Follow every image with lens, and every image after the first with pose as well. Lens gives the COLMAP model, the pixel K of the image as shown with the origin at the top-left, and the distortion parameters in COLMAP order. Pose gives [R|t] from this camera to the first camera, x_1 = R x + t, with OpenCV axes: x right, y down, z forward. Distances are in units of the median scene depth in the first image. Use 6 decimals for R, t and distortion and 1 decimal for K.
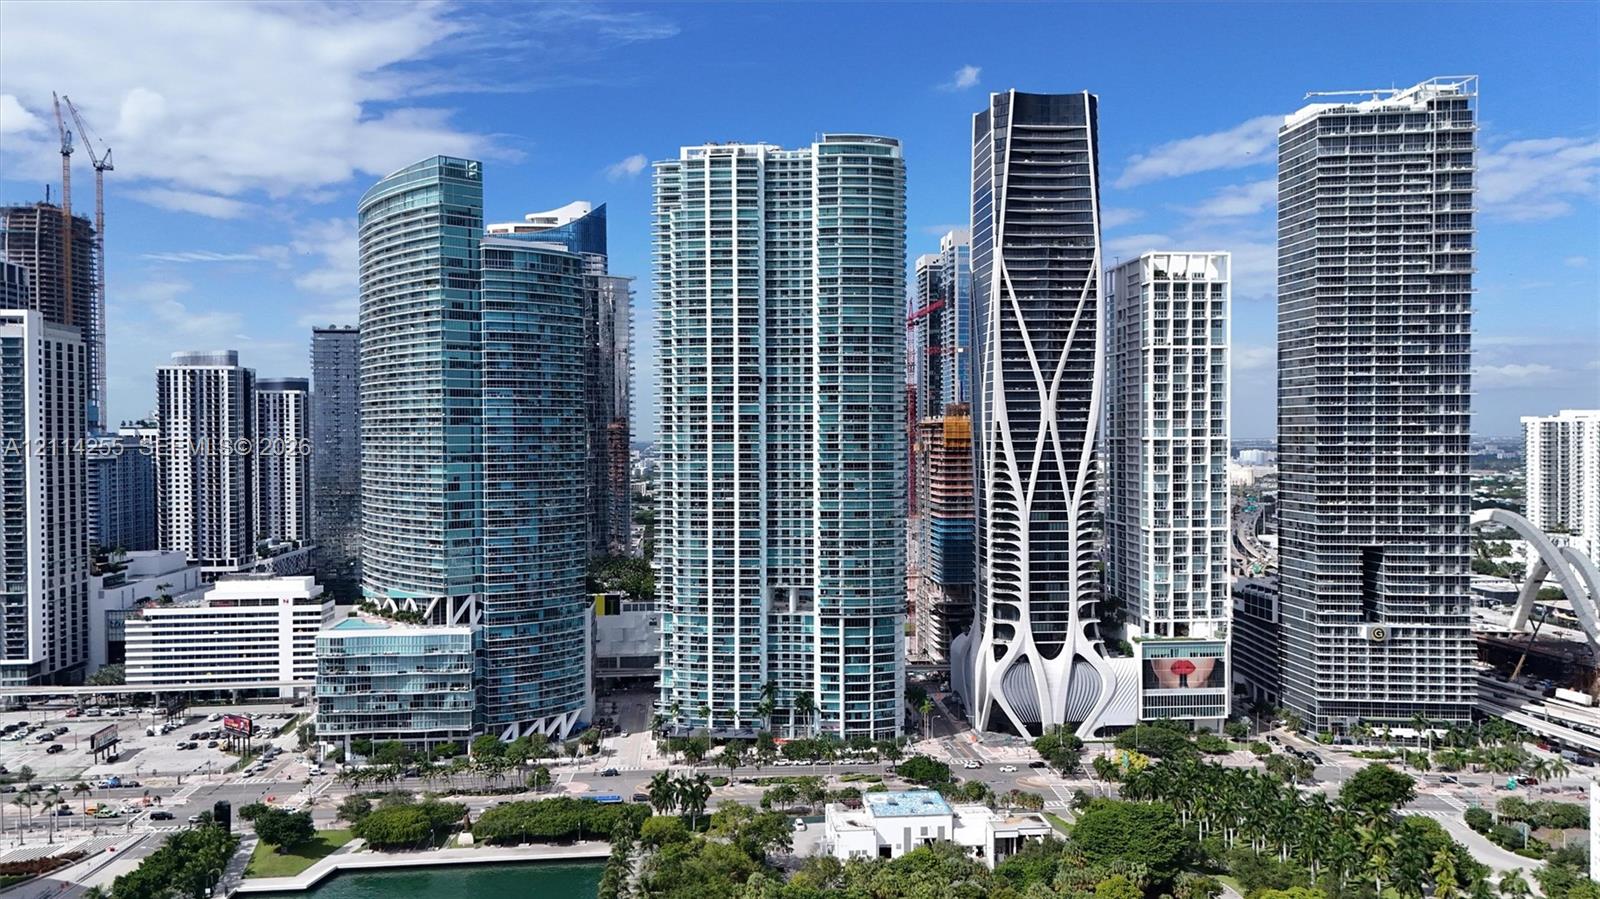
lens RADIAL K [[1231.5, 0, 806.4], [0, 1231.5, 454.7], [0, 0, 1]] dist [0.096801, -0.100147]
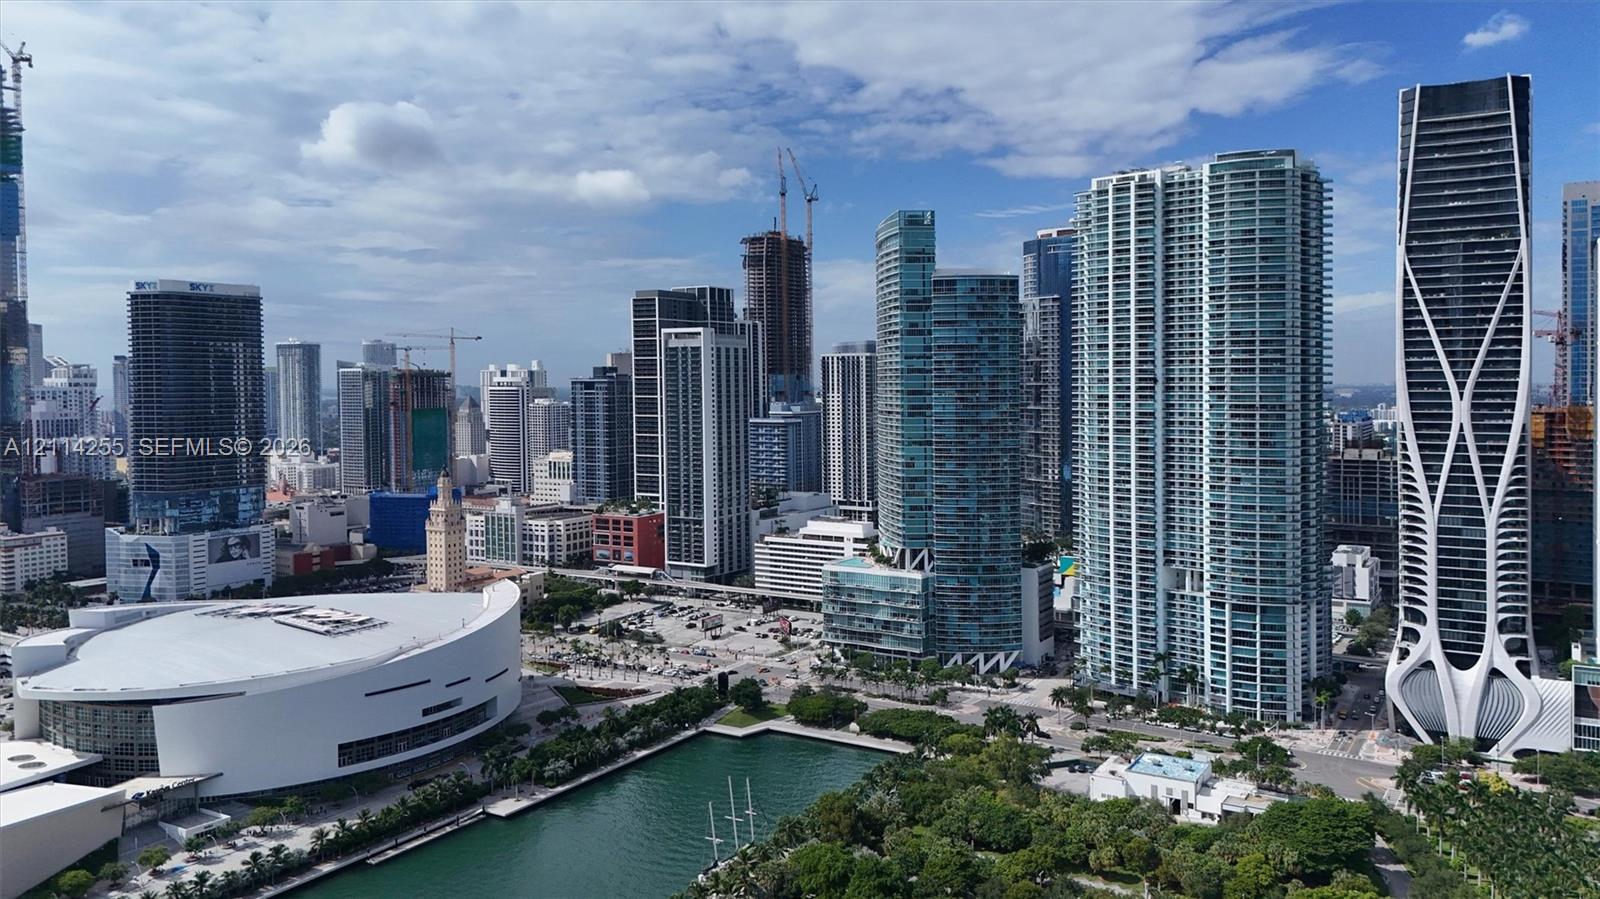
lens RADIAL K [[1231.5, 0, 783.9], [0, 1231.5, 433.2], [0, 0, 1]] dist [0.096801, -0.100147]
pose [[0.790423, 0.029720, -0.611840, 0.380572], [-0.009387, 0.999293, 0.036413, -0.050309], [0.612489, -0.023038, 0.790143, -0.092206]]
